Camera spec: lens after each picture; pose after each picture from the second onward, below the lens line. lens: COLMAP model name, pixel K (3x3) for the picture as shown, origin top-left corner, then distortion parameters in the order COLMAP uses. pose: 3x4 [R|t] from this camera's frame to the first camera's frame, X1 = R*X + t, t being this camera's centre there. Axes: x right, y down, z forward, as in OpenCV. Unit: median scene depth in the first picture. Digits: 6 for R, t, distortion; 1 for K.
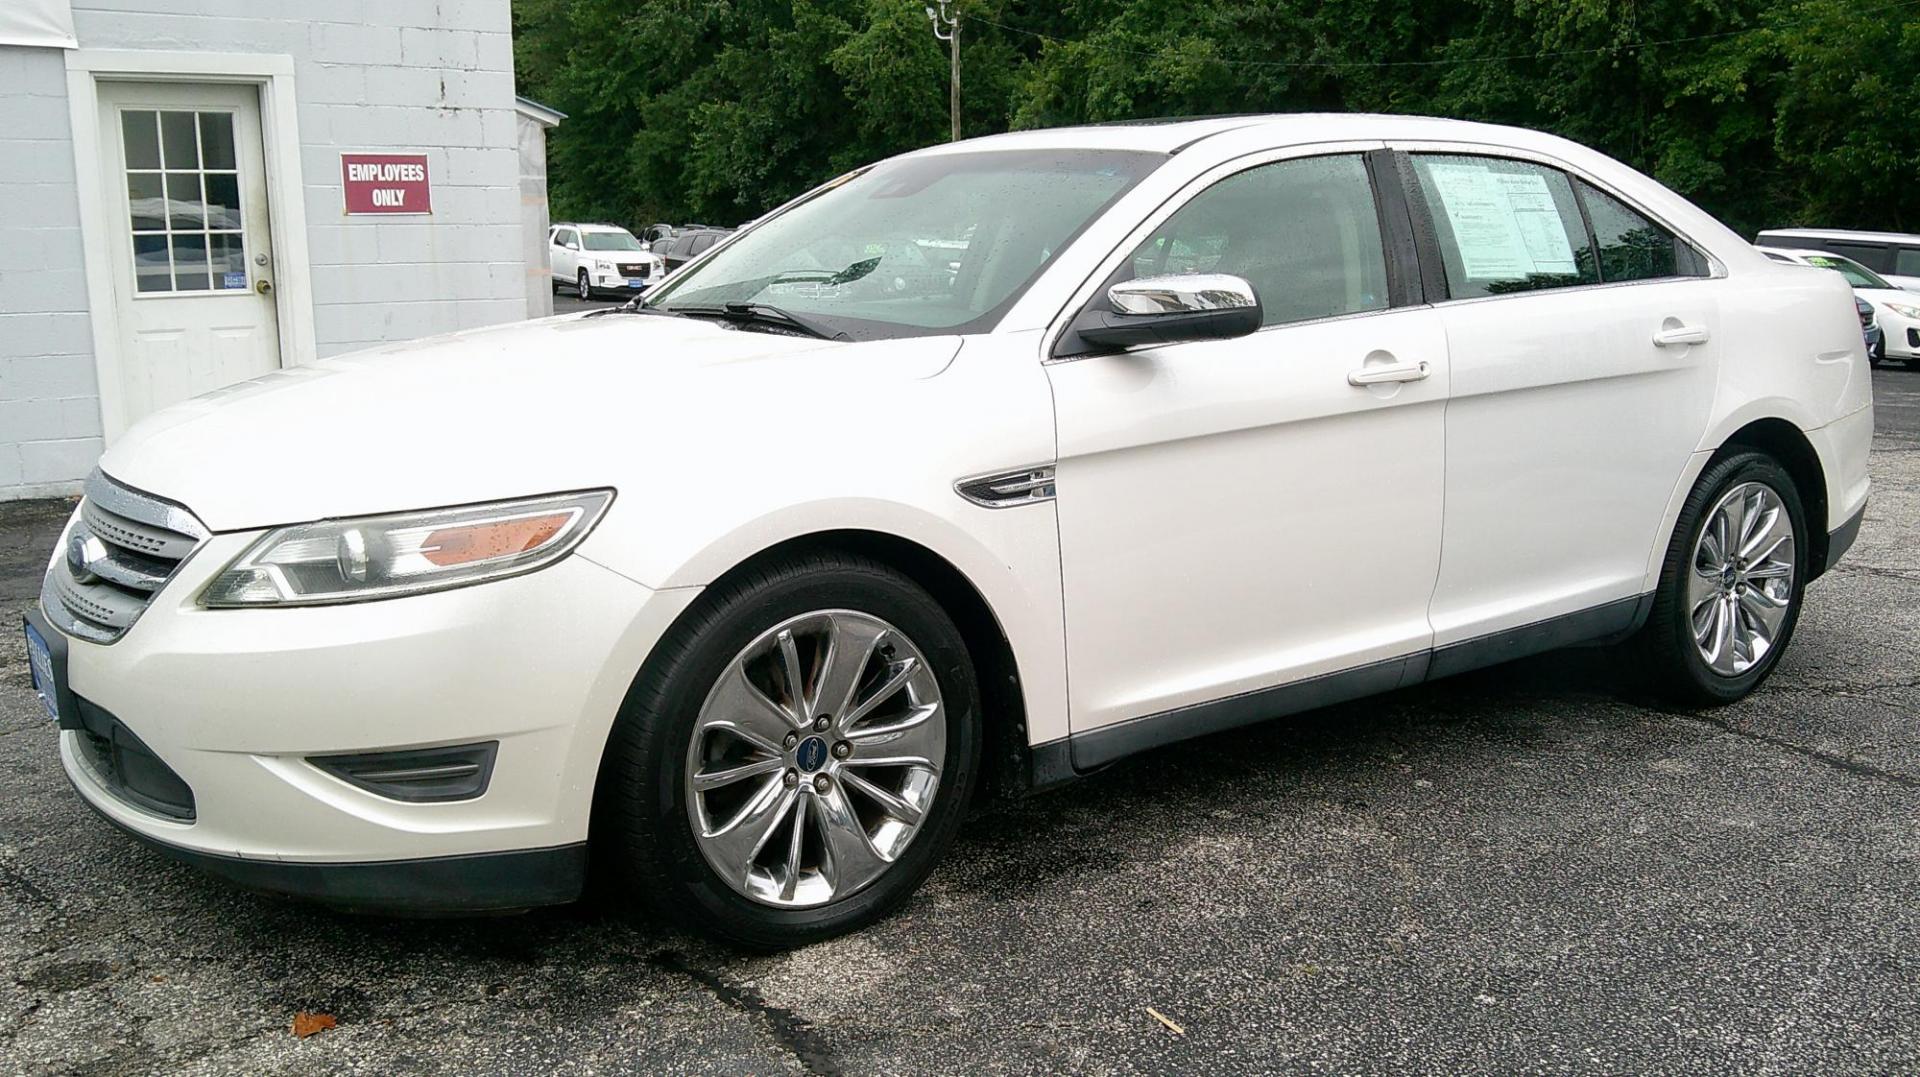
lens RADIAL K [[1719.6, 0, 929.4], [0, 1719.6, 569.8], [0, 0, 1]] dist [0.086900, -0.225645]
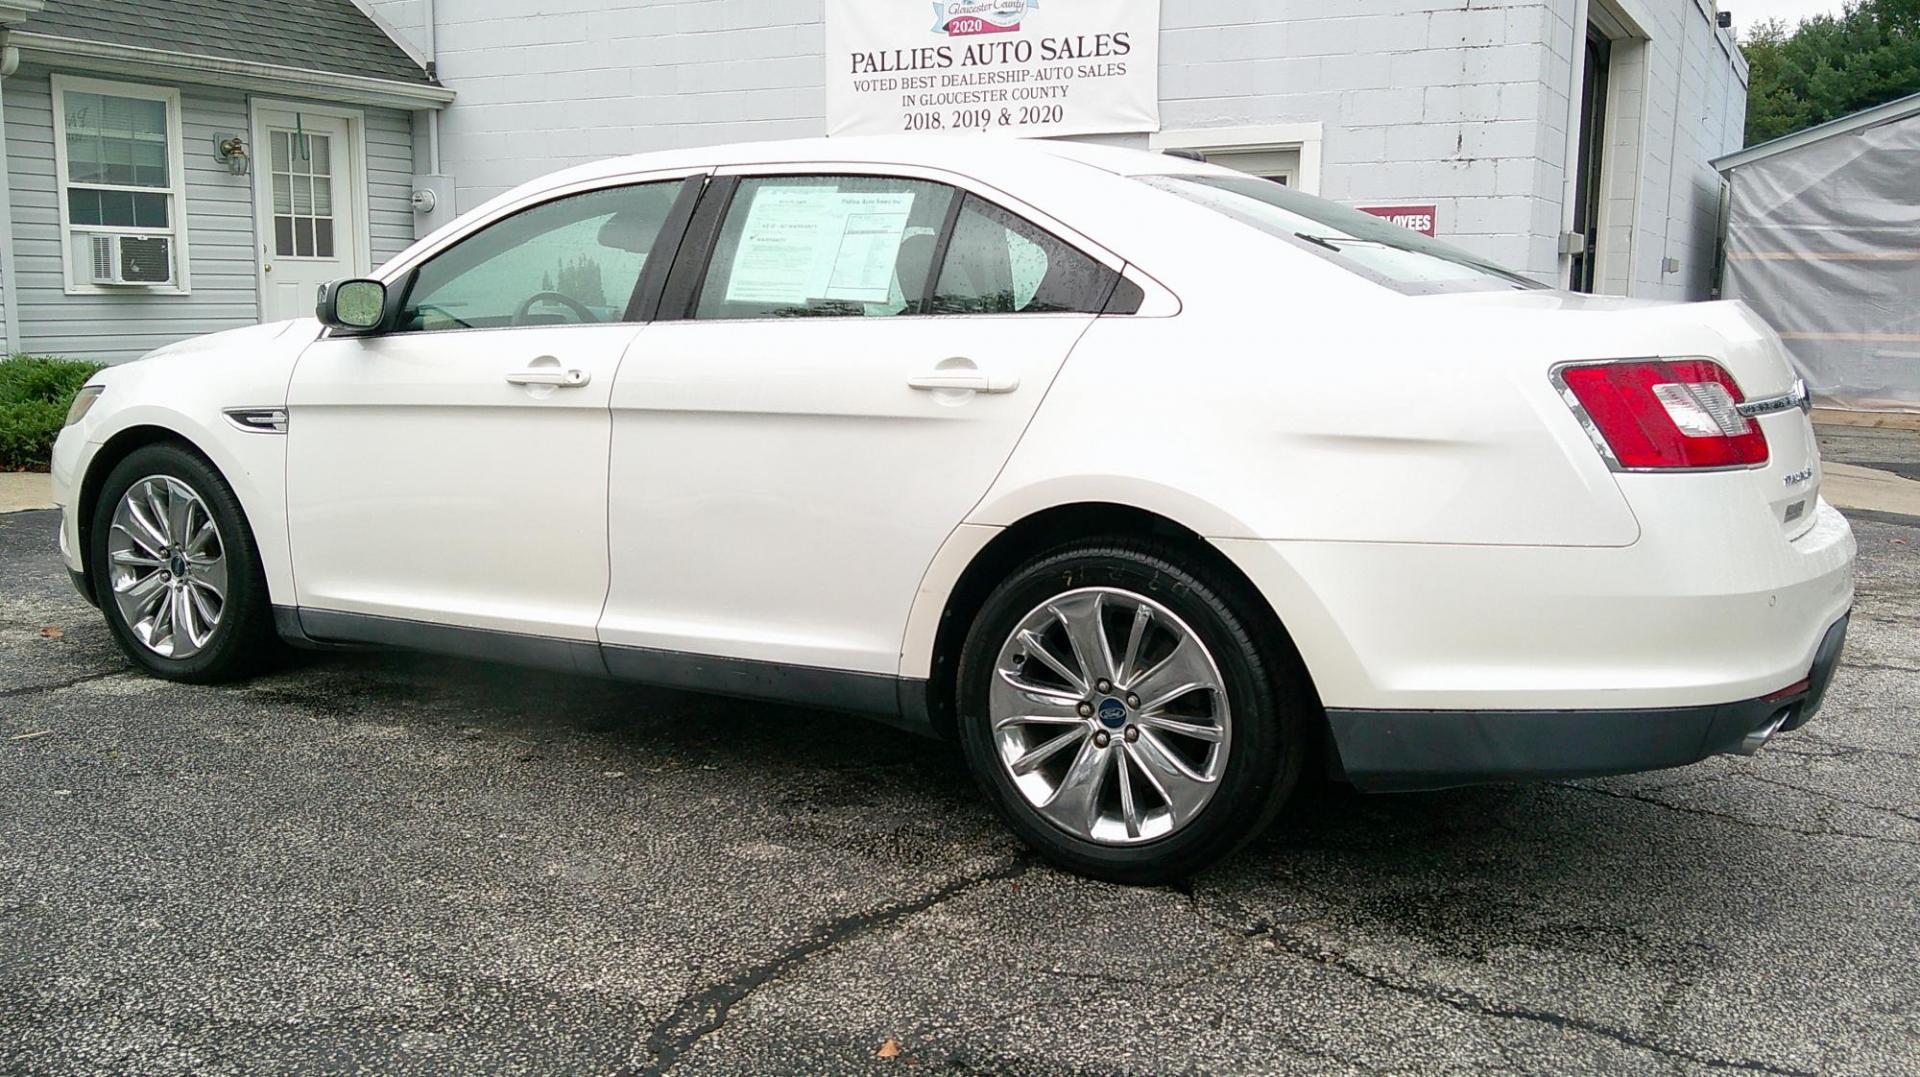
lens RADIAL K [[1702.4, 0, 925.7], [0, 1702.4, 538.4], [0, 0, 1]] dist [0.122005, -0.285008]
pose [[0.412495, 0.141194, -0.899951, 1.071615], [-0.189431, 0.979615, 0.066866, -0.102343], [0.891046, 0.142897, 0.430833, 0.589675]]
